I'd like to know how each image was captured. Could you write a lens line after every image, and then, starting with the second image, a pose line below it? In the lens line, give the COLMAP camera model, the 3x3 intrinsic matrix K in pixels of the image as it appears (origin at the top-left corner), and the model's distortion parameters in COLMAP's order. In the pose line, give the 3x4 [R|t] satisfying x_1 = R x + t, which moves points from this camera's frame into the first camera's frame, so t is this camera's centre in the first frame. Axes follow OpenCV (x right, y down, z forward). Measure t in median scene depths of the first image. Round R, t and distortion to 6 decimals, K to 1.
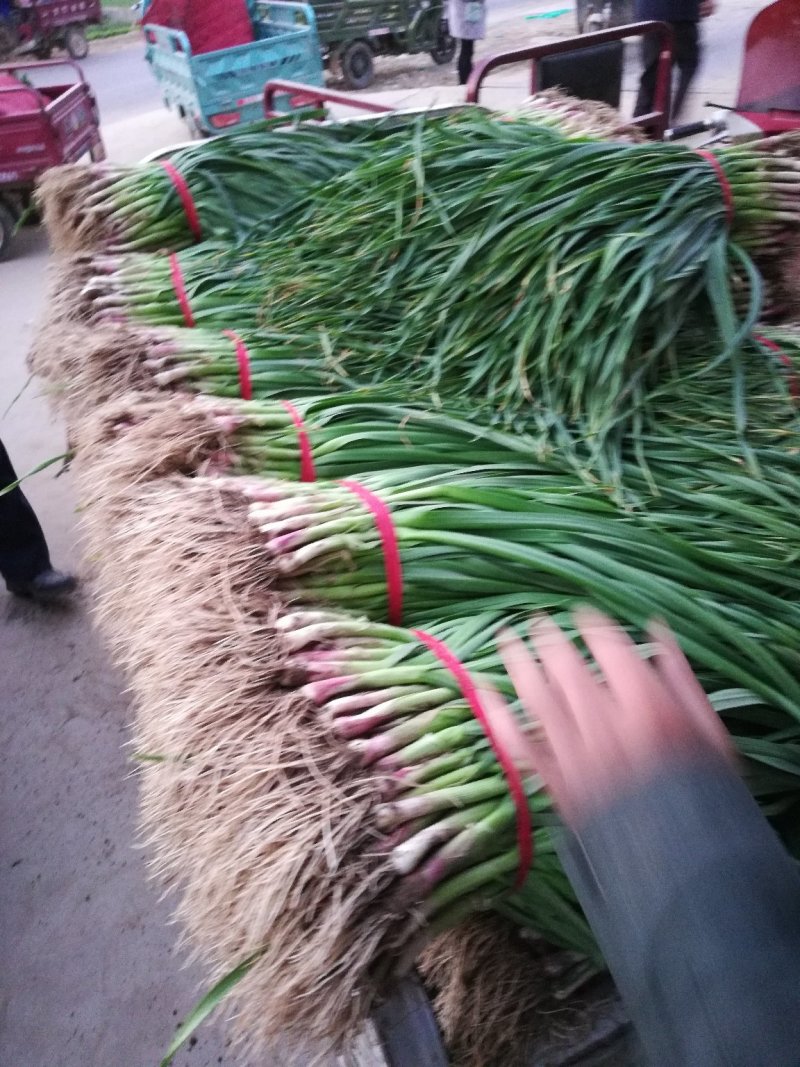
lens RADIAL K [[754.3, 0, 402.7], [0, 754.3, 535.4], [0, 0, 1]] dist [0.058216, -0.100425]
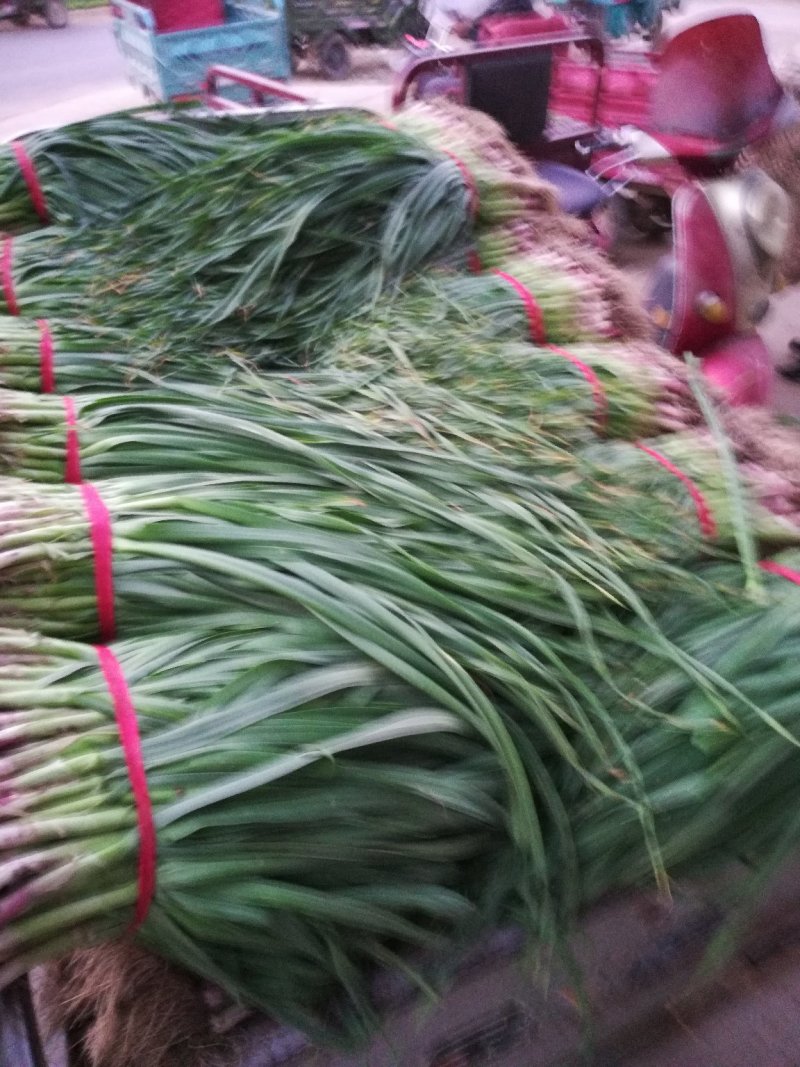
lens RADIAL K [[759.1, 0, 400.0], [0, 759.1, 533.5], [0, 0, 1]] dist [0.036488, -0.072991]
pose [[0.997408, 0.047586, 0.053975, 0.226786], [-0.047651, 0.998864, -0.000084, -0.024987], [-0.053917, -0.002488, 0.998542, 0.008271]]
